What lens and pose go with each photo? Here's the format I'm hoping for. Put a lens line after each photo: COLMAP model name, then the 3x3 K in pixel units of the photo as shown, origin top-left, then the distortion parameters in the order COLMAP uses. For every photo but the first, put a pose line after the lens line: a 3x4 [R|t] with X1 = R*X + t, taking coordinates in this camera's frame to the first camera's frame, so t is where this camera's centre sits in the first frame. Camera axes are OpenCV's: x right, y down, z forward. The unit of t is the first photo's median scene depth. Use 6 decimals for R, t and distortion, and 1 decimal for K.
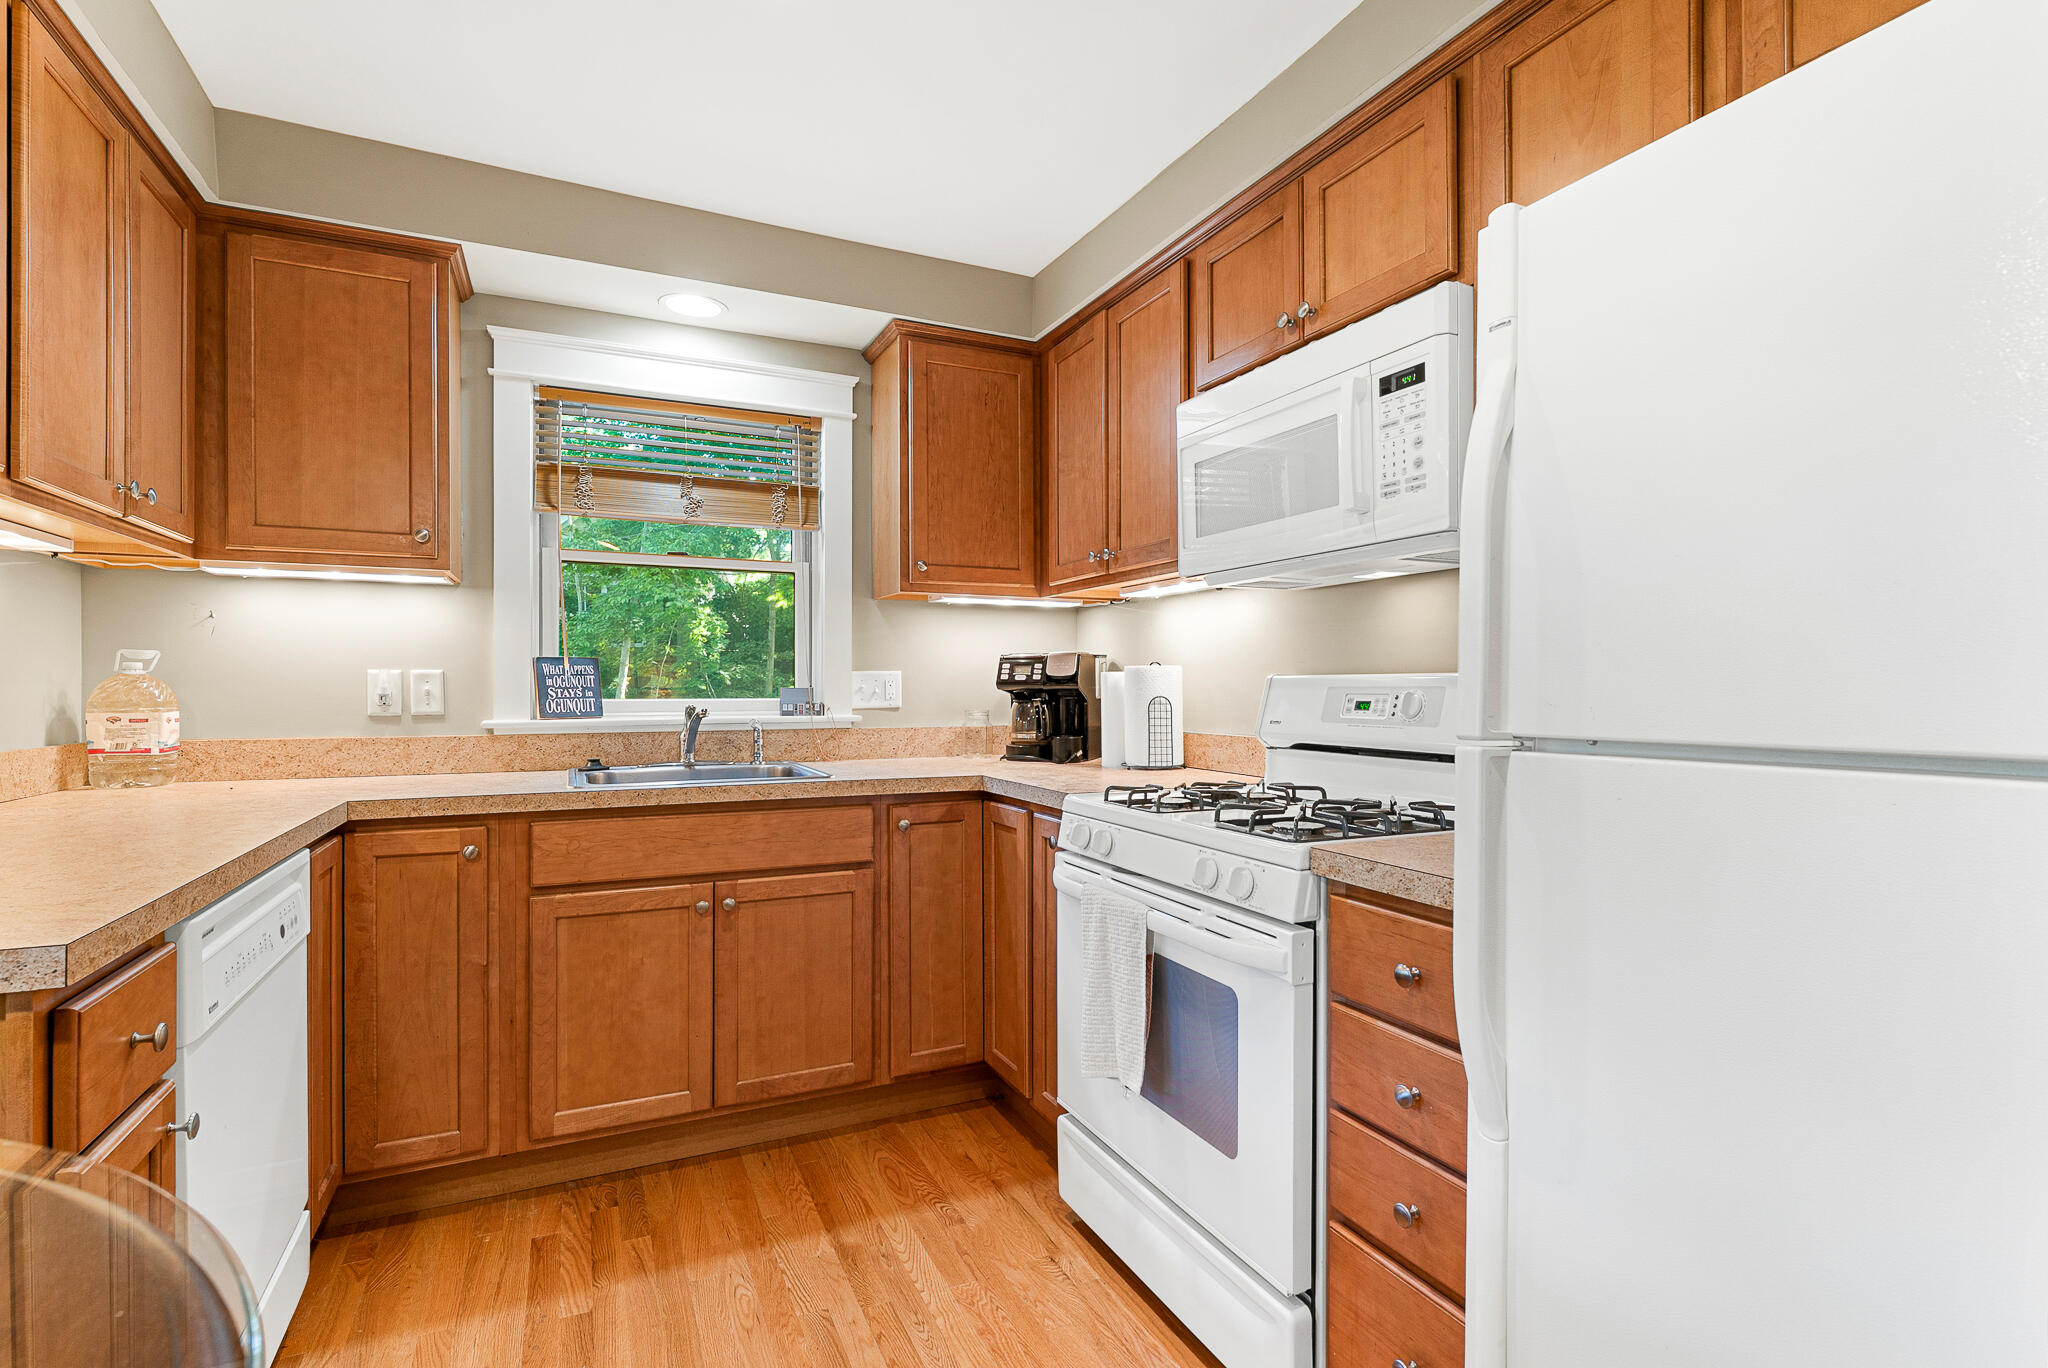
lens RADIAL K [[958.7, 0, 1020.7], [0, 958.7, 691.6], [0, 0, 1]] dist [-0.001533, -0.000344]
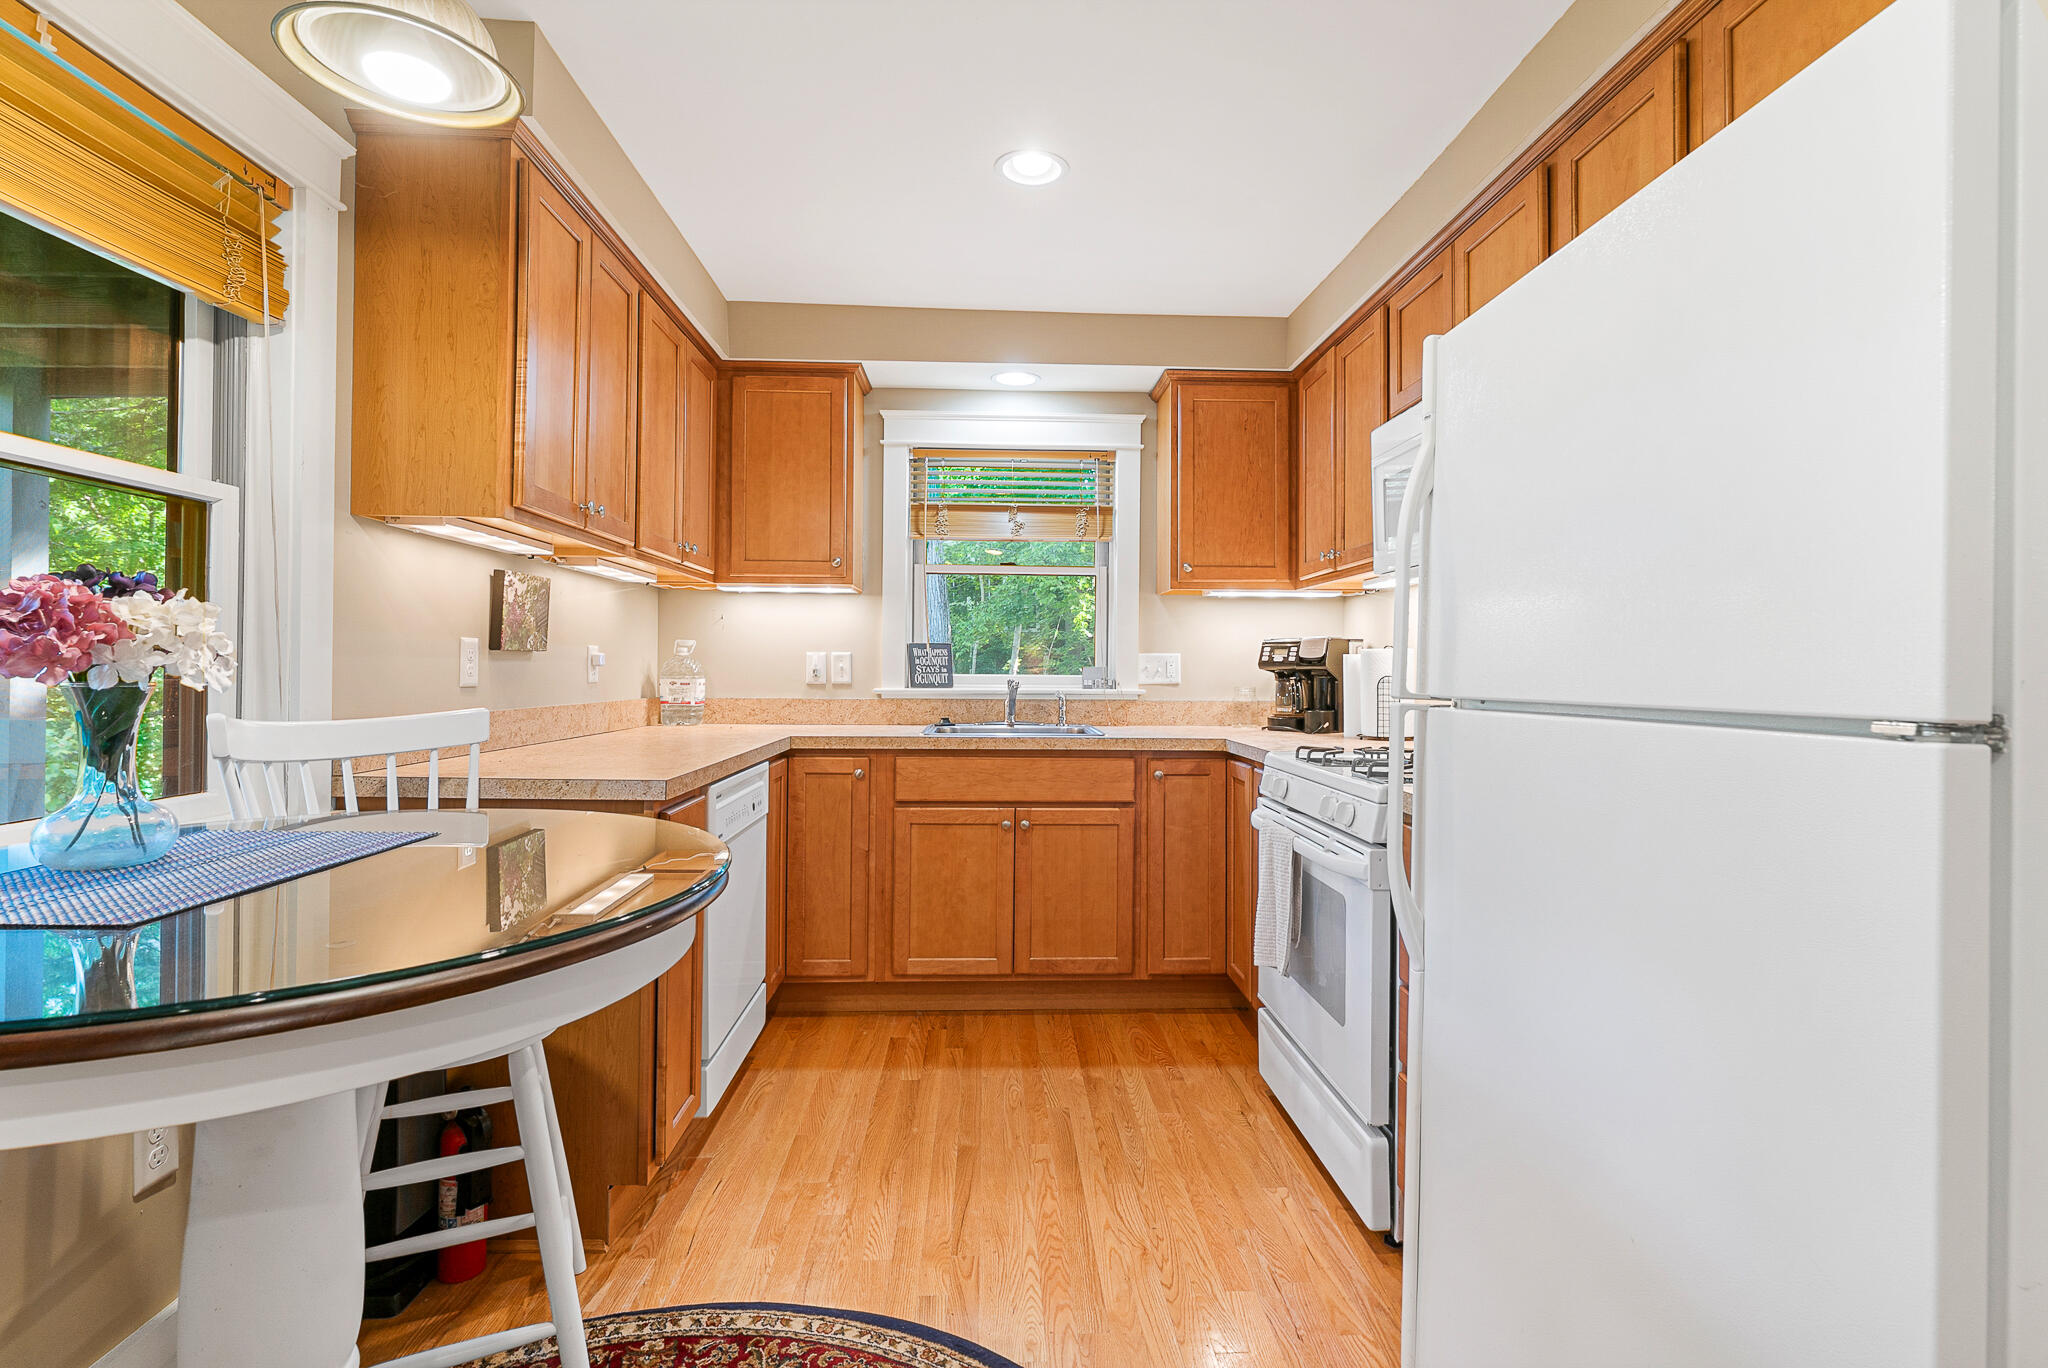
lens RADIAL K [[963.1, 0, 1021.4], [0, 963.1, 665.4], [0, 0, 1]] dist [0.000529, -0.000616]
pose [[0.920938, 0.005273, -0.389673, 0.220172], [-0.009243, 0.999923, -0.008314, 0.007396], [0.389599, 0.011259, 0.920916, -0.259850]]
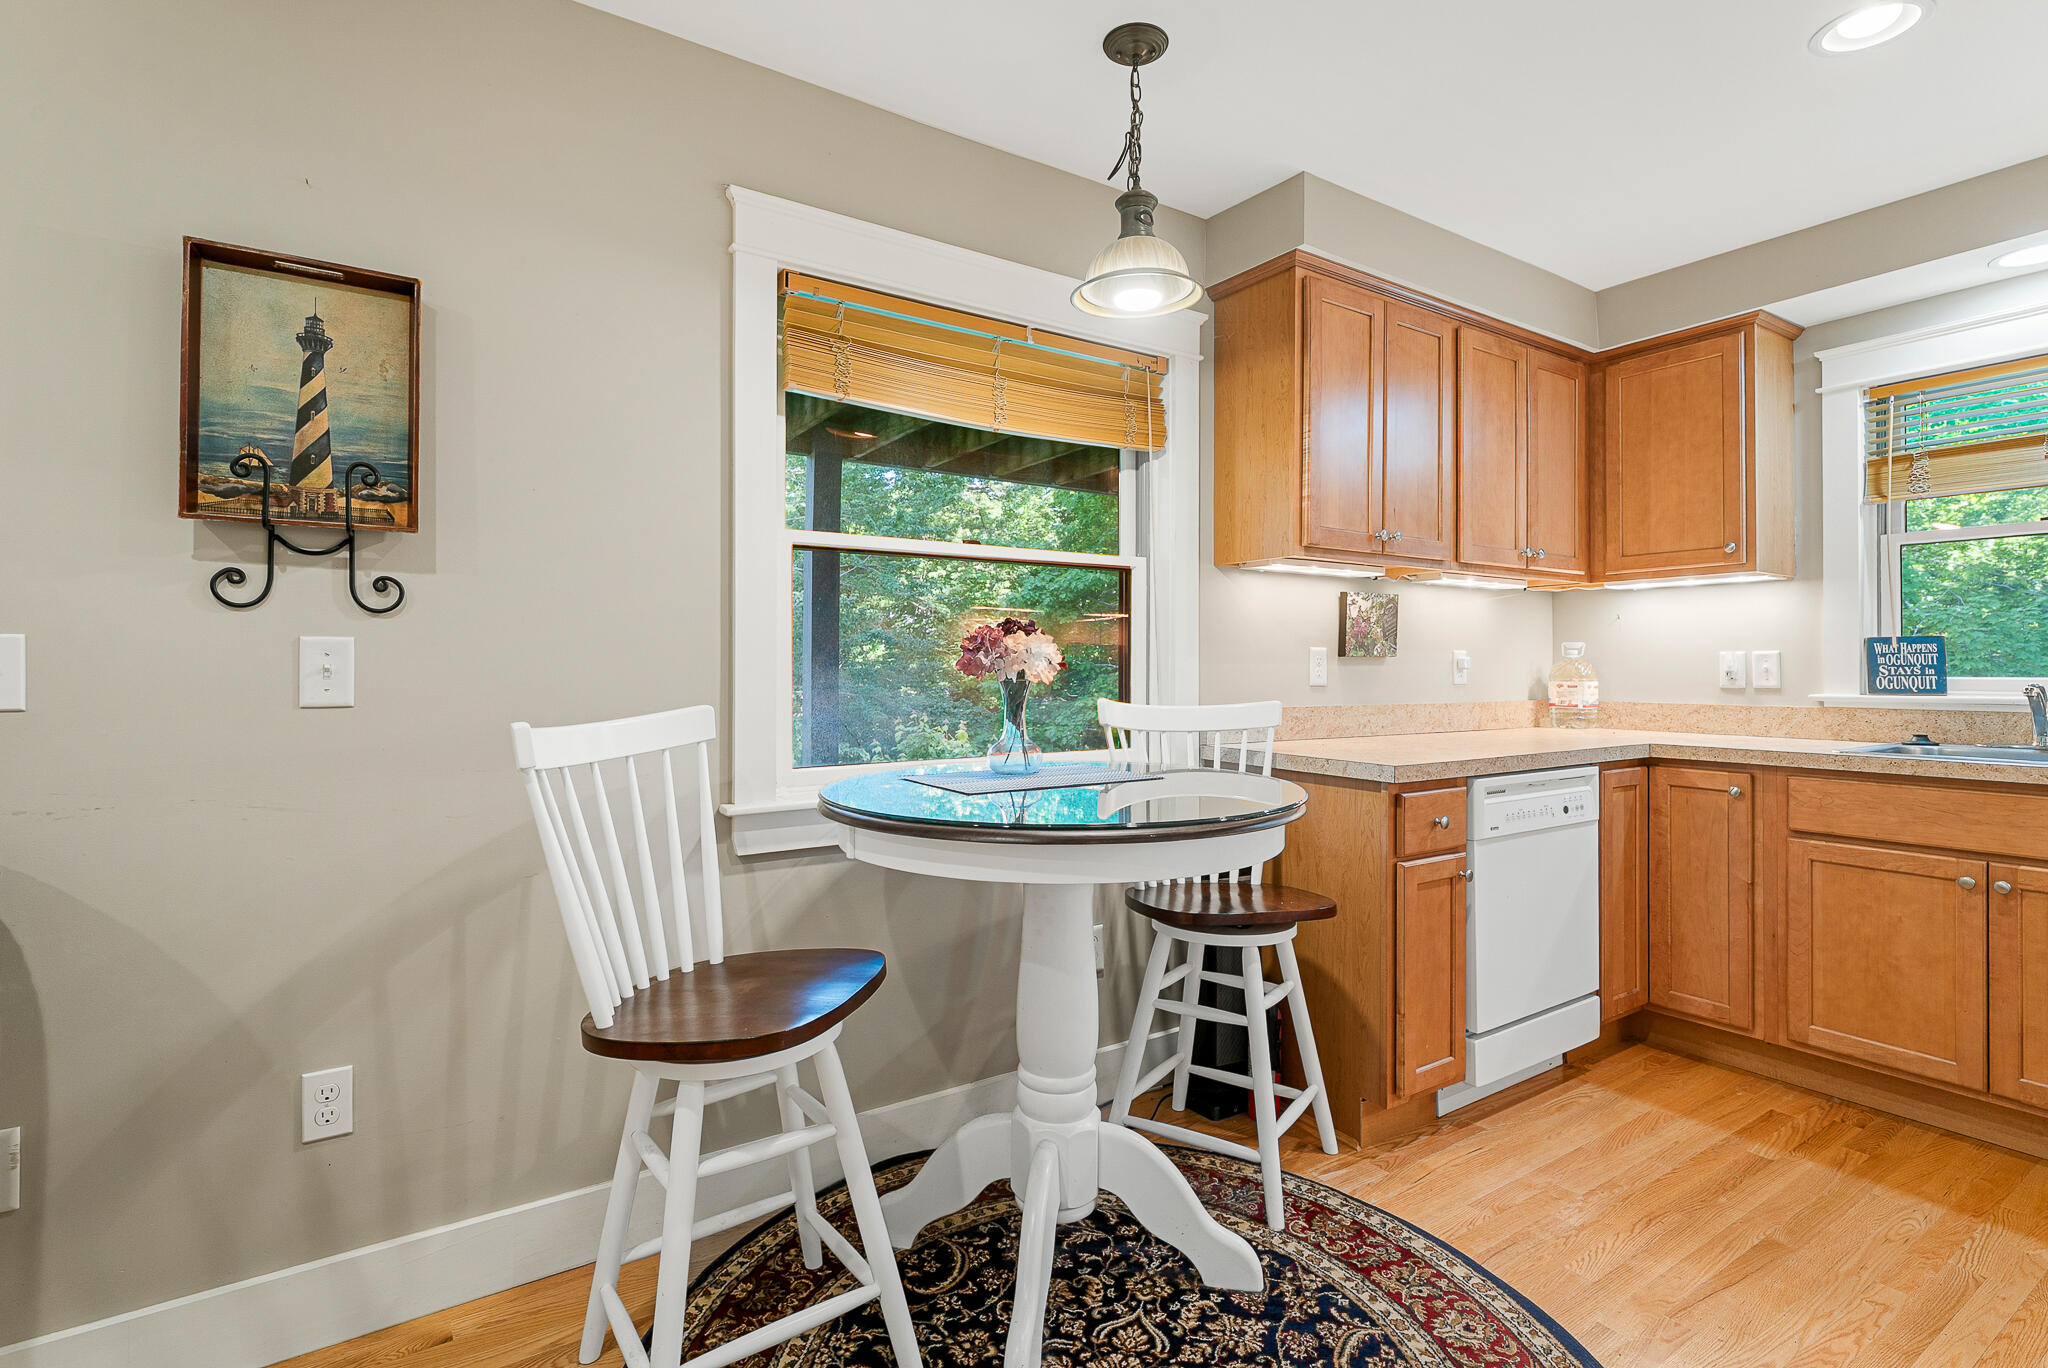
lens RADIAL K [[963.1, 0, 1021.4], [0, 963.1, 665.4], [0, 0, 1]] dist [0.000529, -0.000616]
pose [[0.132809, -0.003713, -0.991135, 0.525616], [-0.005797, 0.999973, -0.004523, 0.007374], [0.991125, 0.006346, 0.132784, -0.115447]]
